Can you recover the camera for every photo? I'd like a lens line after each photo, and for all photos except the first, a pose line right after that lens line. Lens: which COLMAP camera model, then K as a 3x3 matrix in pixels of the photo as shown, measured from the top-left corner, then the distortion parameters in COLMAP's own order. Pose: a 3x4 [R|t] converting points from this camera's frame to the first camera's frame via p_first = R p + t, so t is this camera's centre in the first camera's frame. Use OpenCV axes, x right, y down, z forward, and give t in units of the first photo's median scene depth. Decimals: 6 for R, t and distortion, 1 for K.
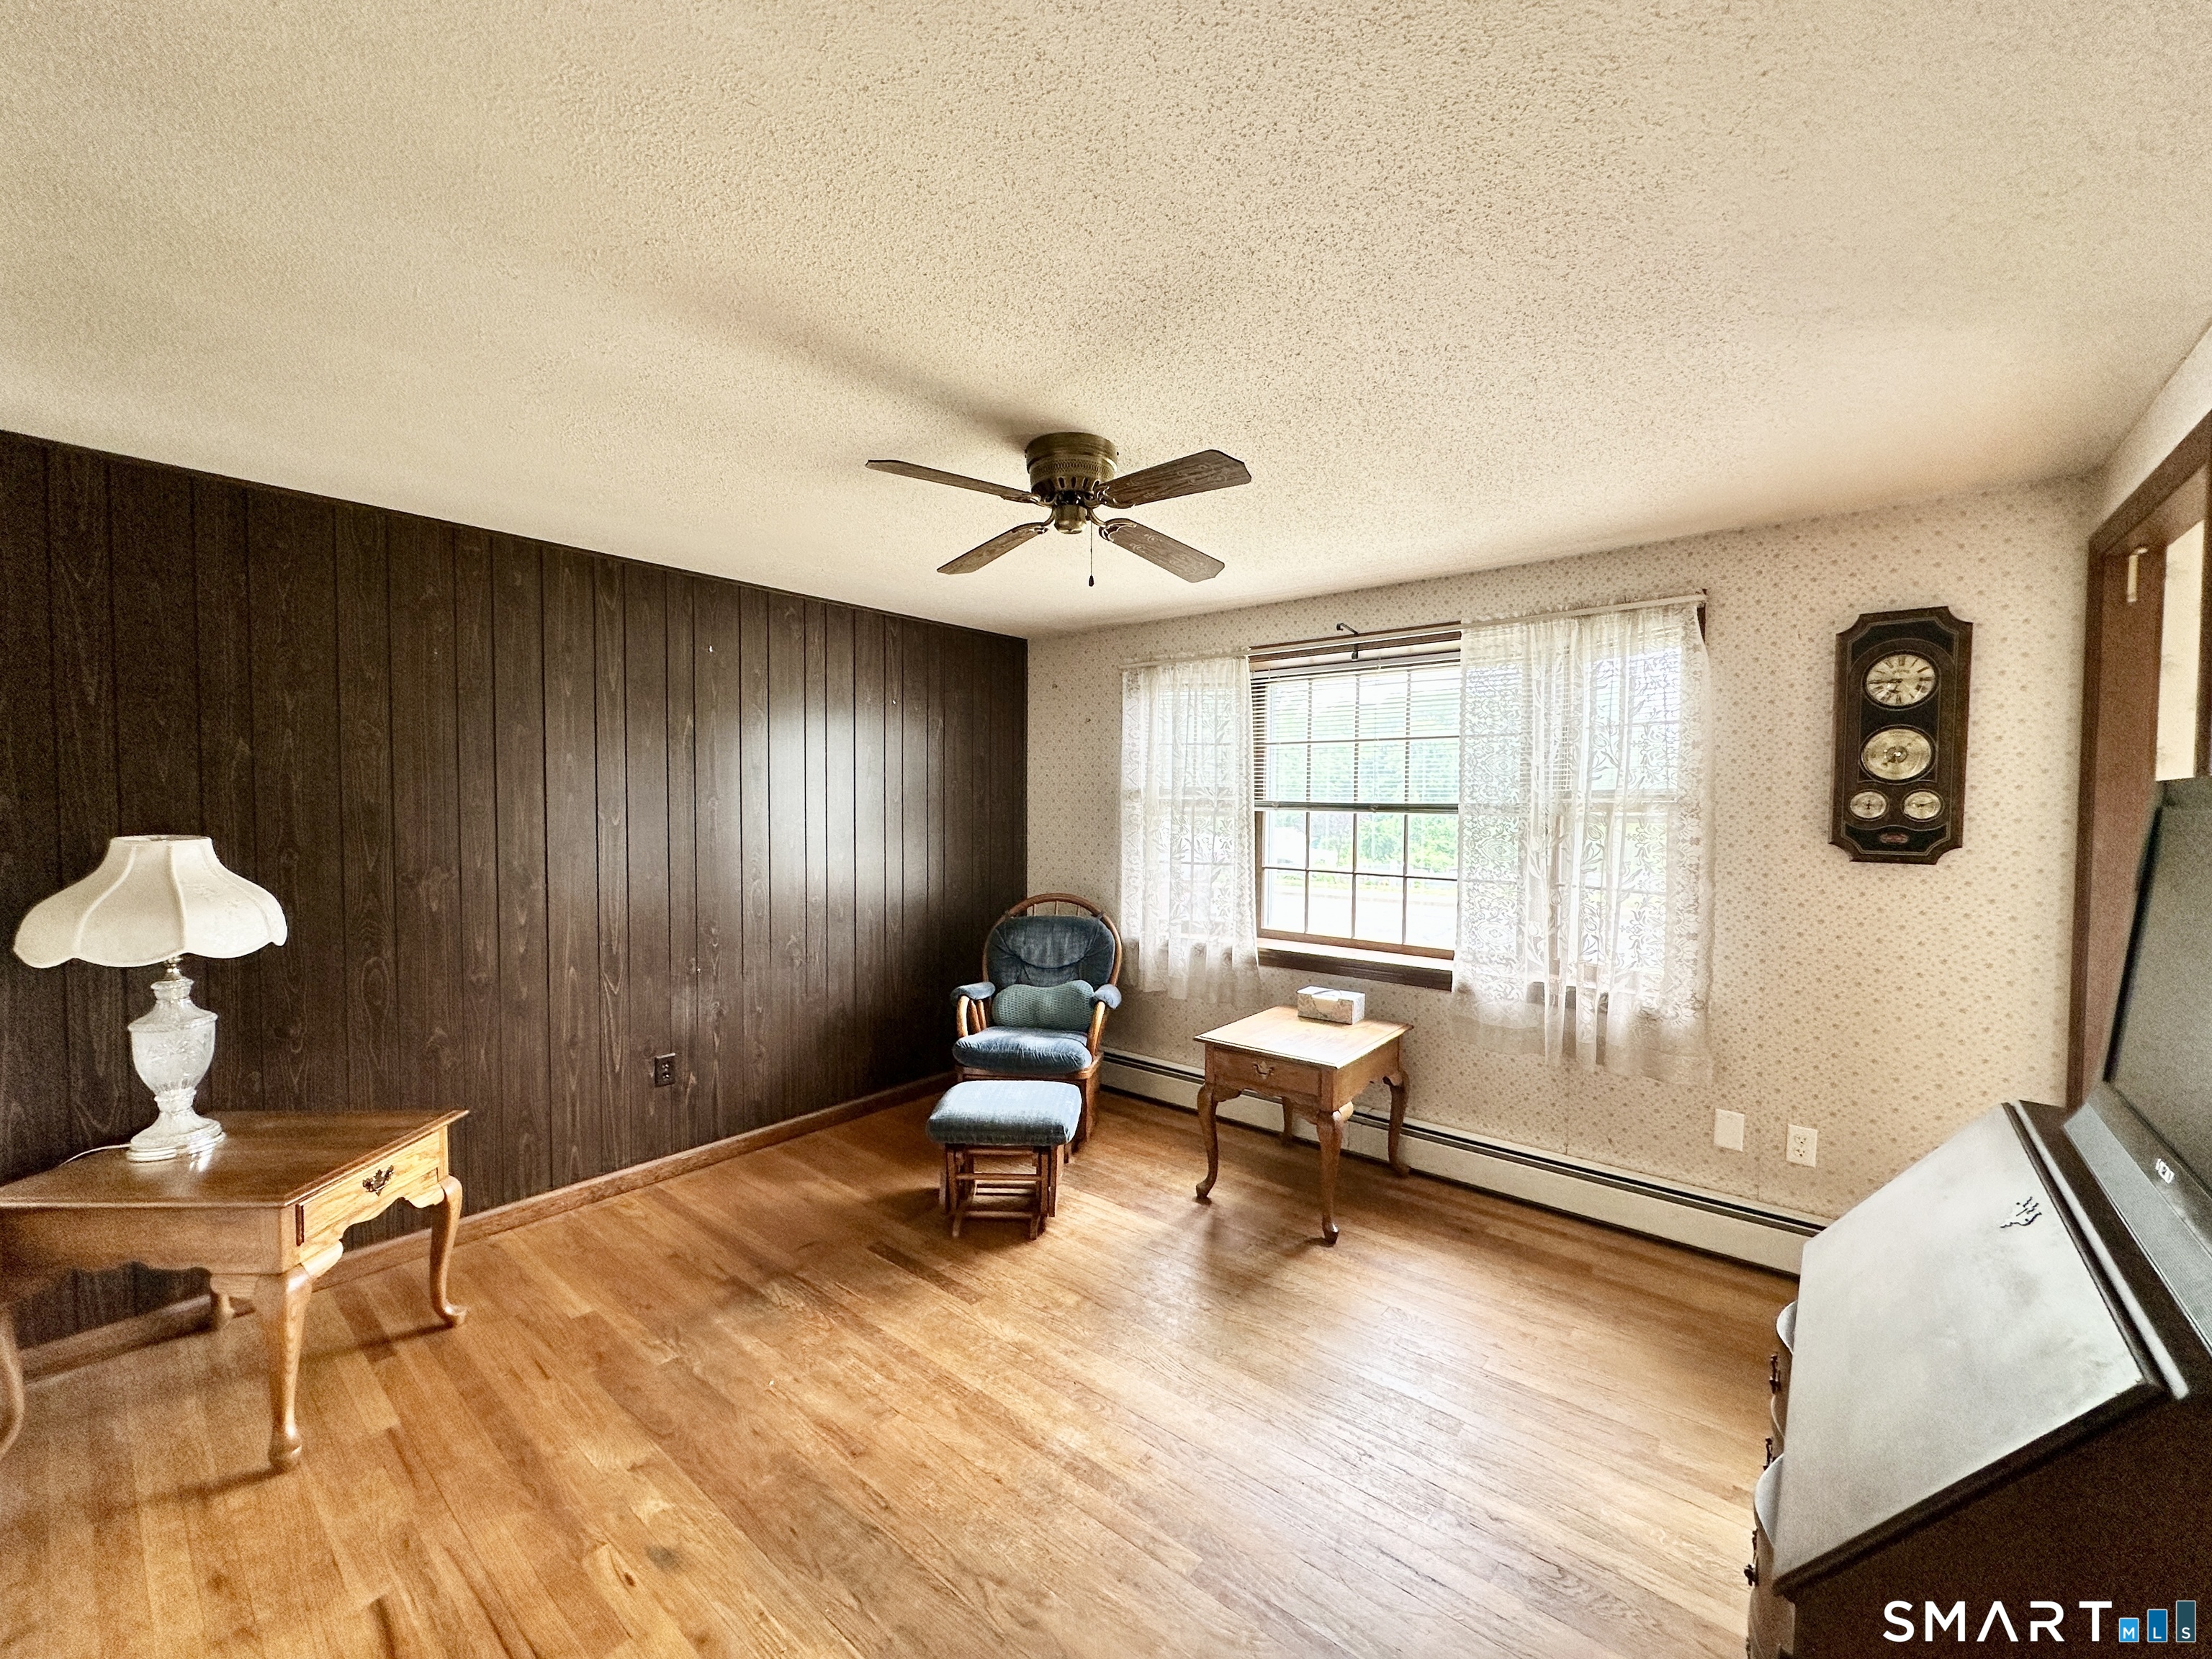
lens RADIAL K [[877.0, 0, 1108.8], [0, 877.0, 831.3], [0, 0, 1]] dist [-0.001775, -0.000034]
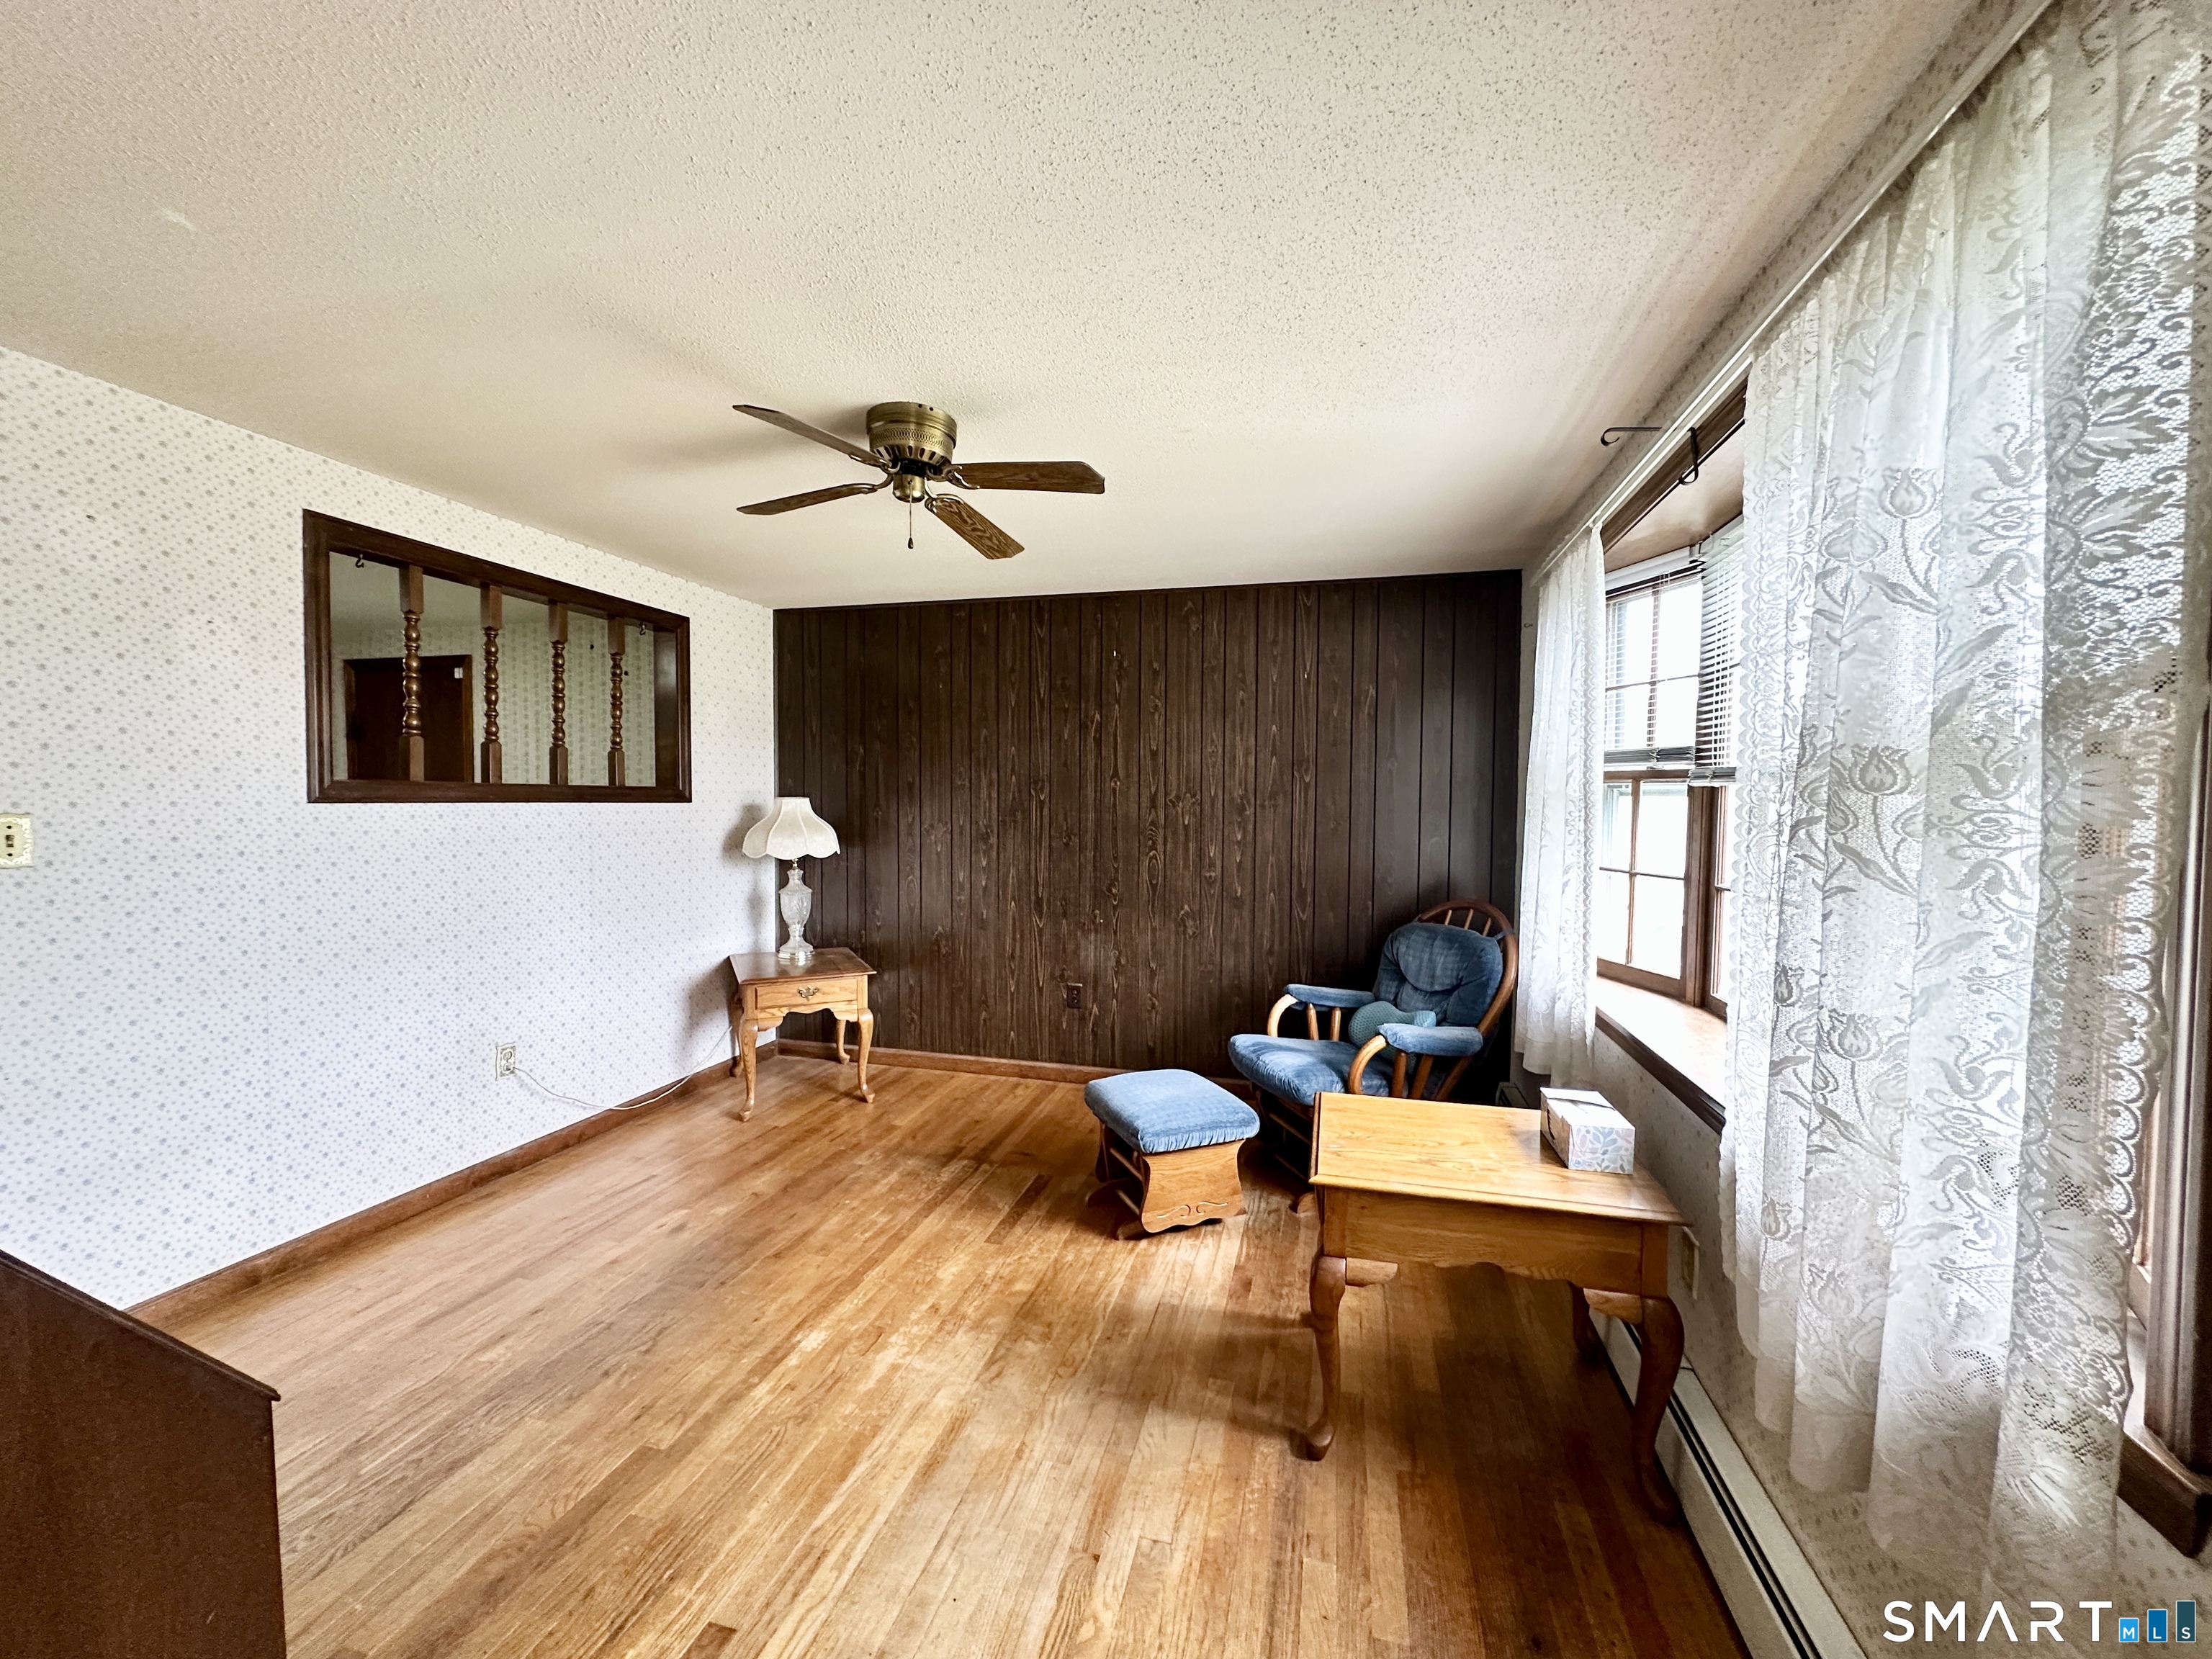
lens RADIAL K [[877.0, 0, 1108.8], [0, 877.0, 831.3], [0, 0, 1]] dist [-0.001775, -0.000034]
pose [[0.419644, 0.033058, -0.907087, 0.903858], [-0.037936, 0.999102, 0.018861, 0.016371], [0.906896, 0.026496, 0.420521, 0.713181]]
